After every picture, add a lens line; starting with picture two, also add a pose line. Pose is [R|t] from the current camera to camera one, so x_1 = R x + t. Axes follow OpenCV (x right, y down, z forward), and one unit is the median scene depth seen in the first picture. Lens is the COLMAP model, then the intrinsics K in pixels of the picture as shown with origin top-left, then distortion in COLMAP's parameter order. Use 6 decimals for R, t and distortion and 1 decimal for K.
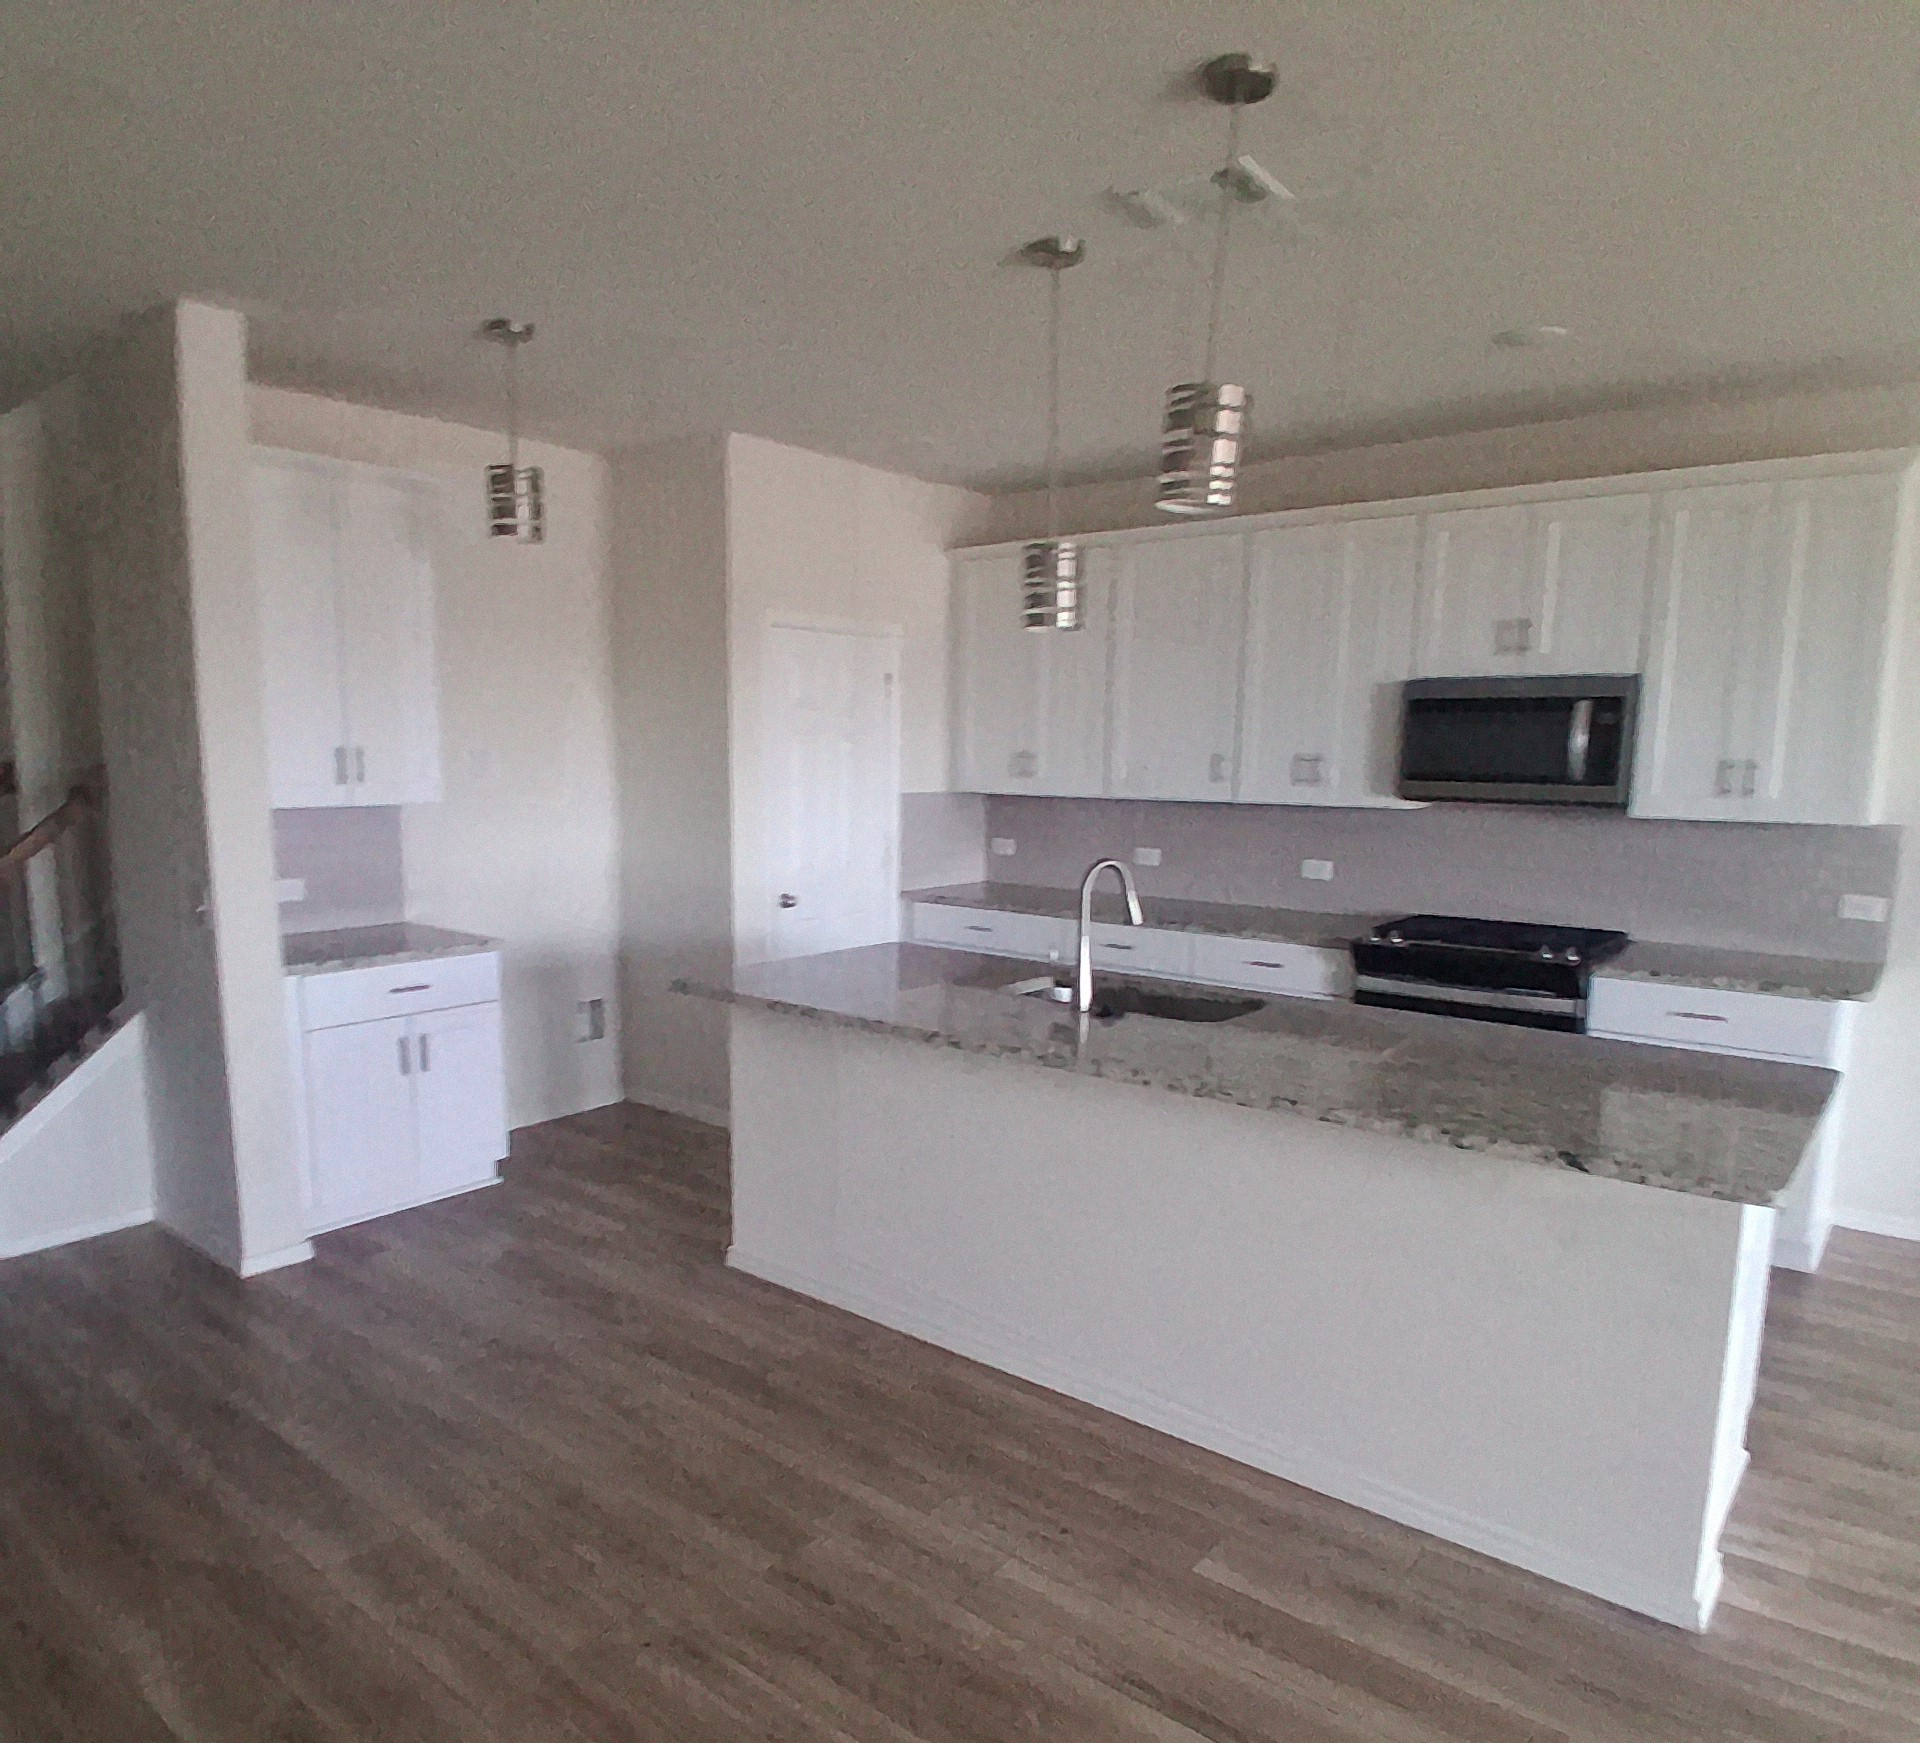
lens RADIAL K [[1298.2, 0, 971.4], [0, 1298.2, 944.8], [0, 0, 1]] dist [0.026260, -0.058224]
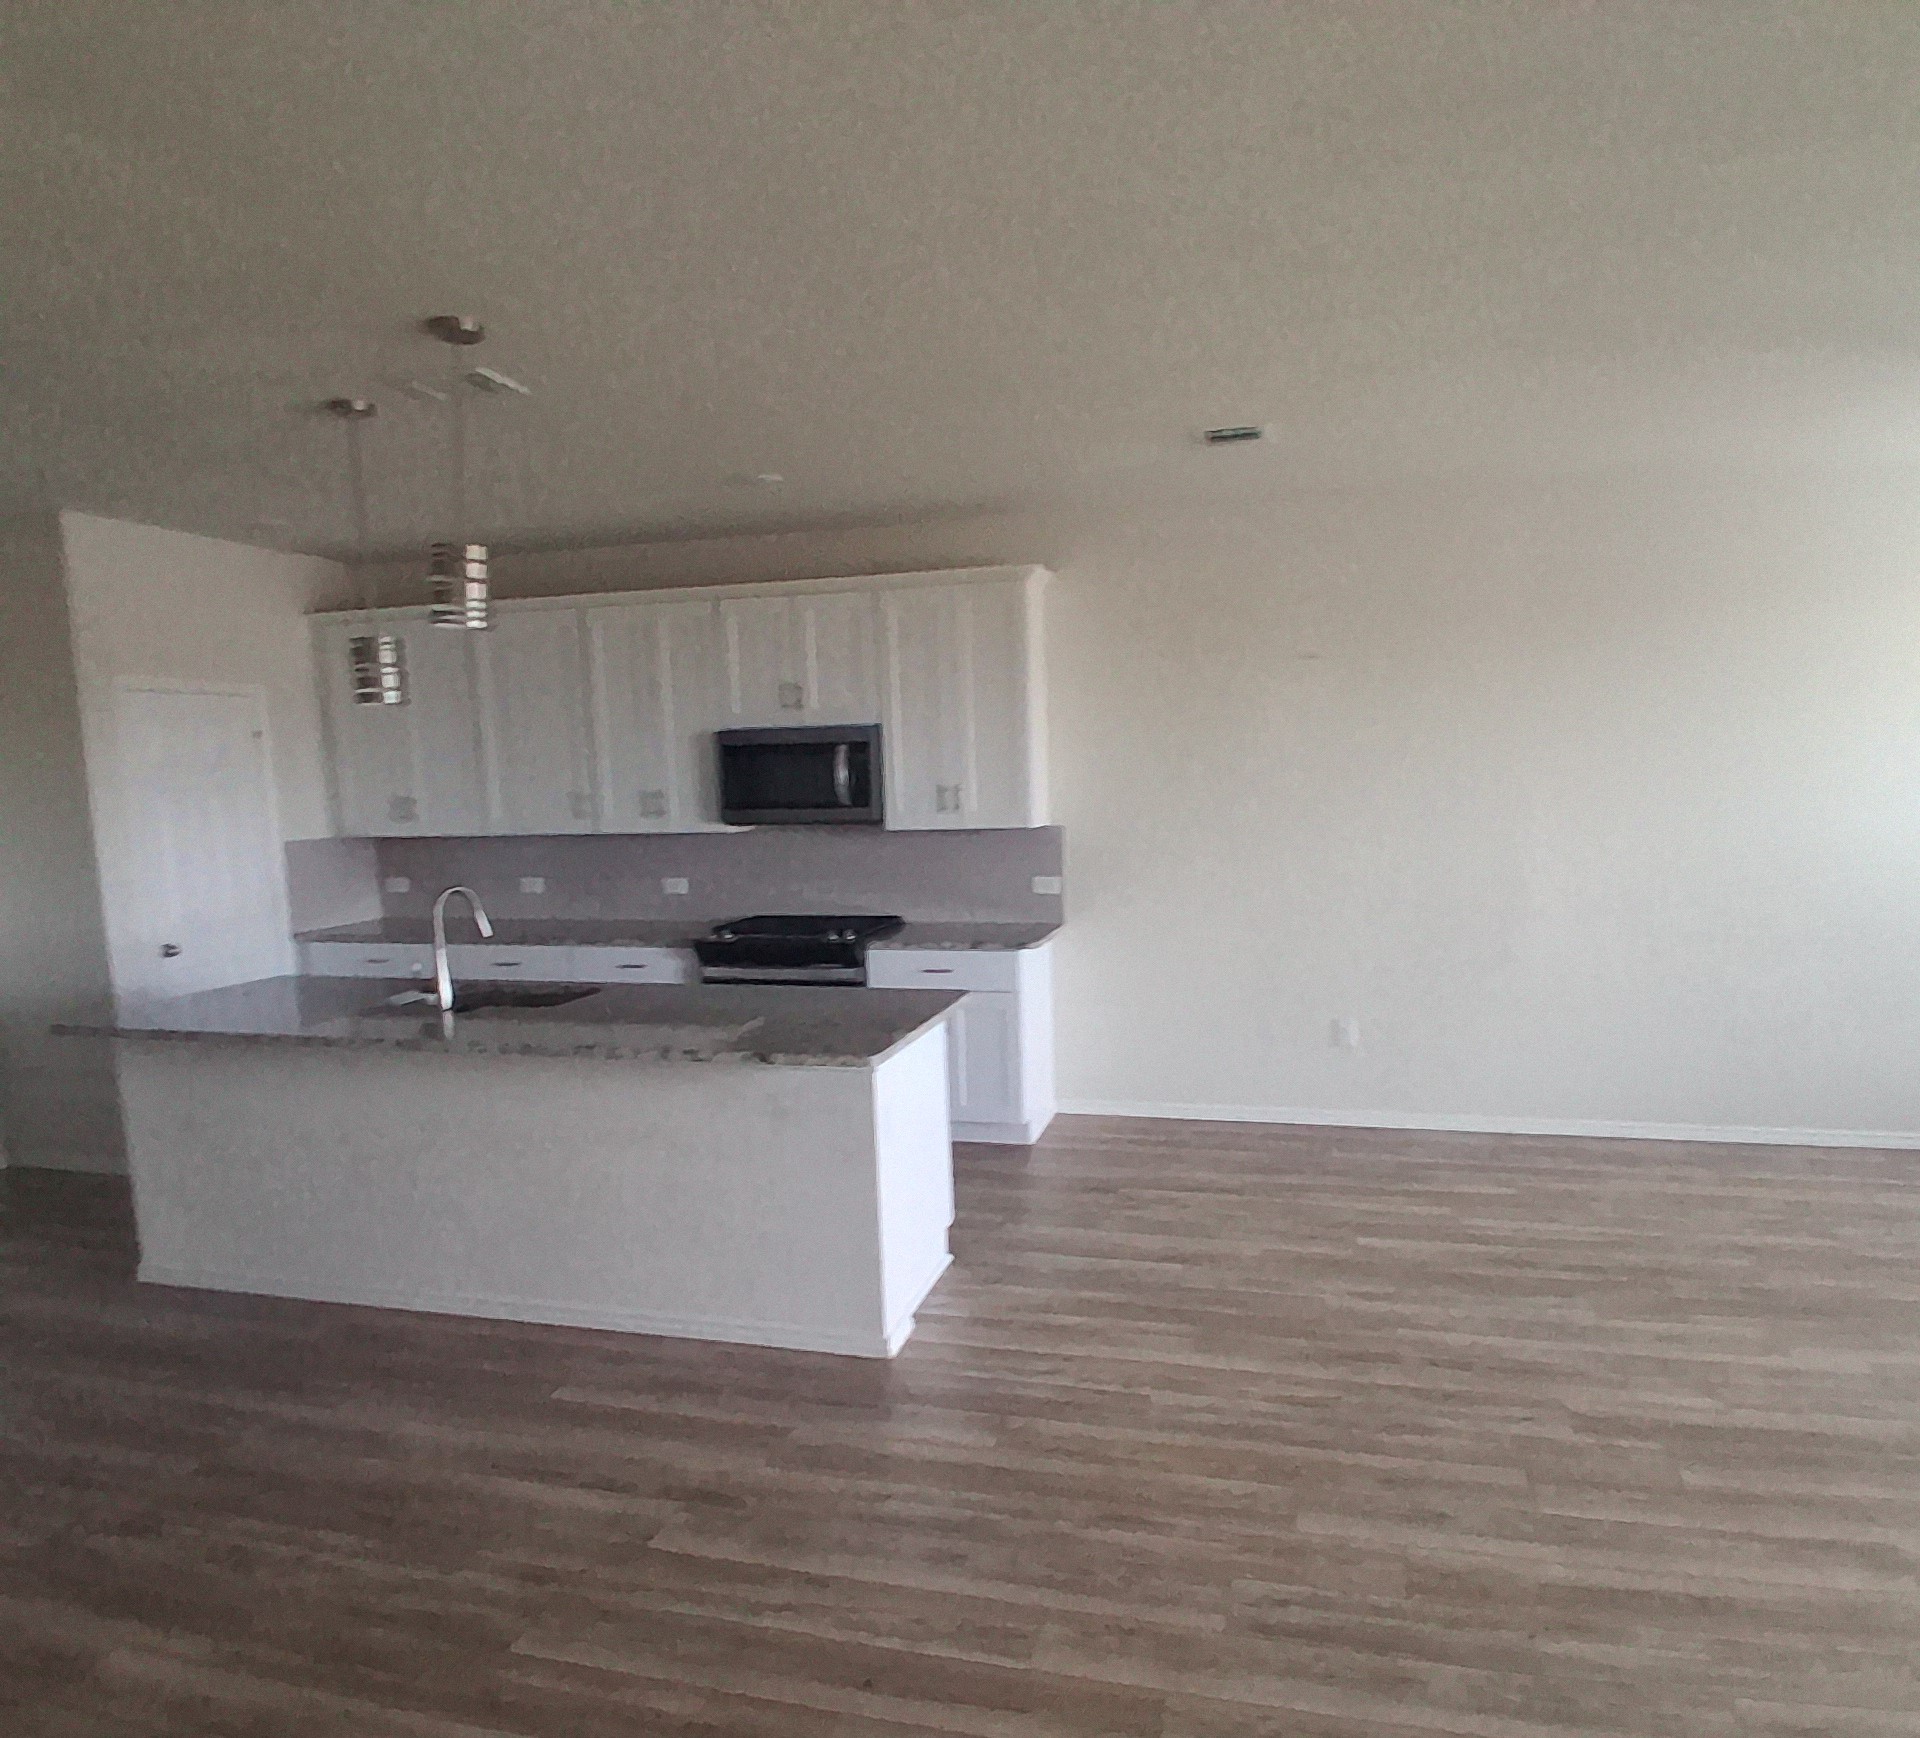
lens RADIAL K [[1278.8, 0, 963.2], [0, 1278.8, 958.2], [0, 0, 1]] dist [0.018257, -0.057476]
pose [[0.915306, -0.091654, 0.392193, 0.049072], [0.095197, 0.995404, 0.010451, 0.027860], [-0.391348, 0.027770, 0.919824, -0.245679]]
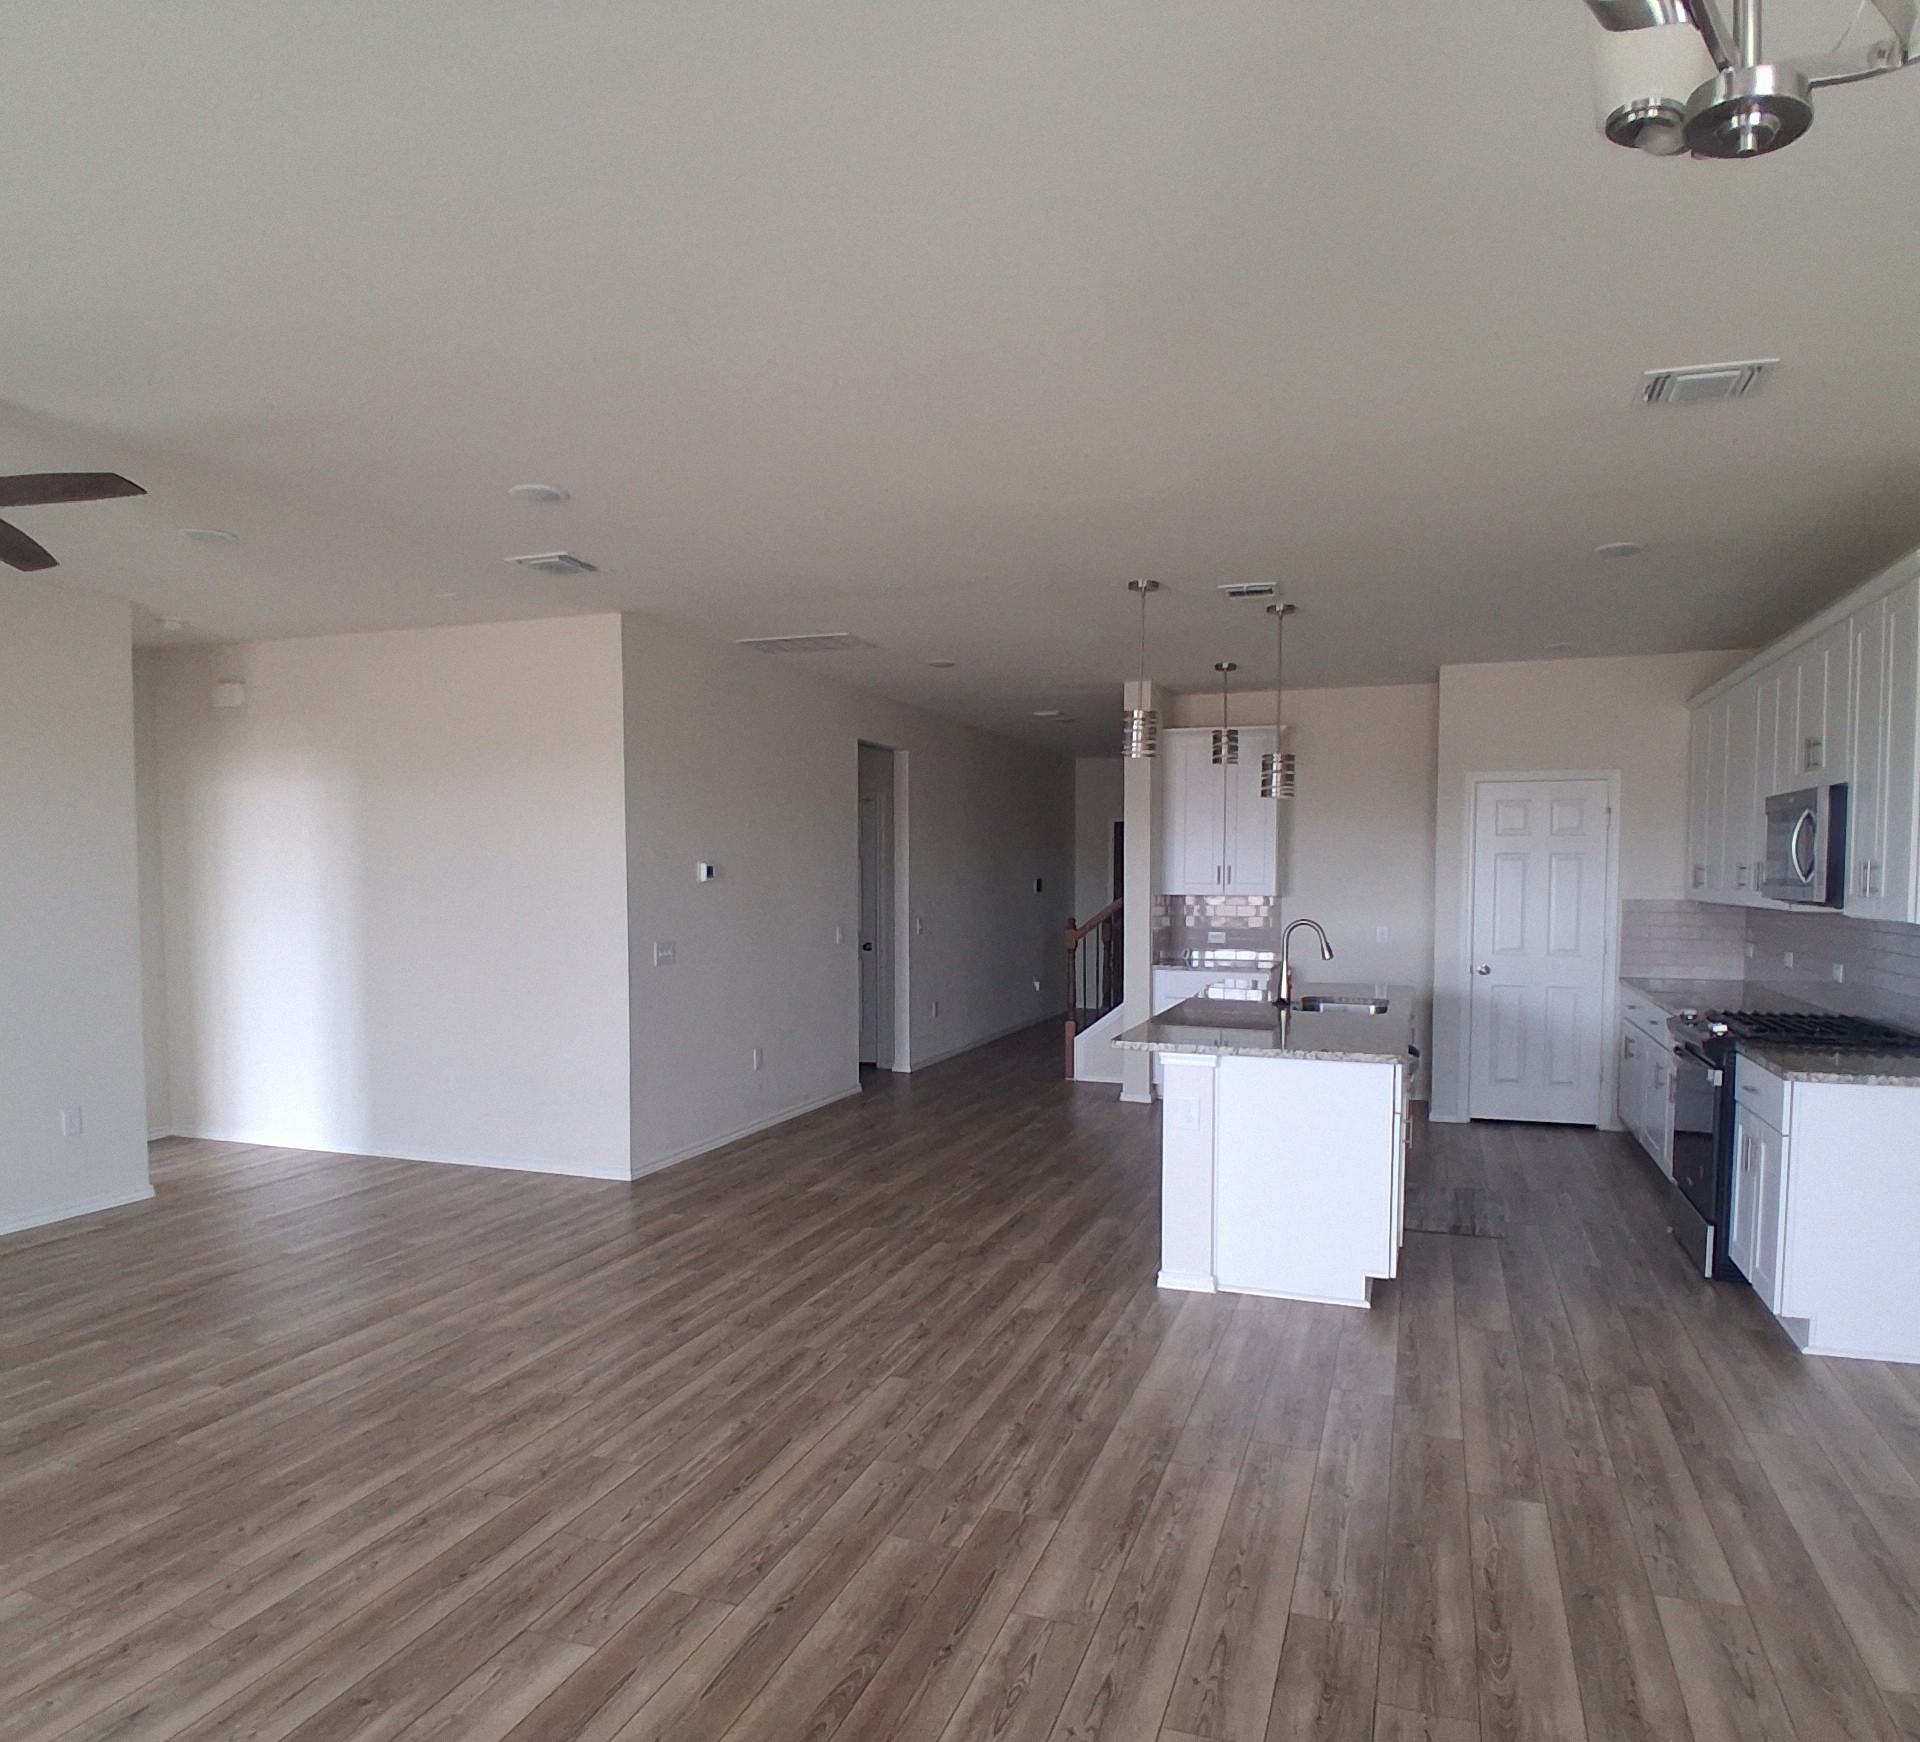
lens RADIAL K [[1278.8, 0, 963.2], [0, 1278.8, 960.2], [0, 0, 1]] dist [0.018257, -0.057476]
pose [[0.312861, 0.057860, -0.948035, 1.273670], [-0.144679, 0.989398, 0.012639, 0.026586], [0.938715, 0.133207, 0.317916, 0.007189]]
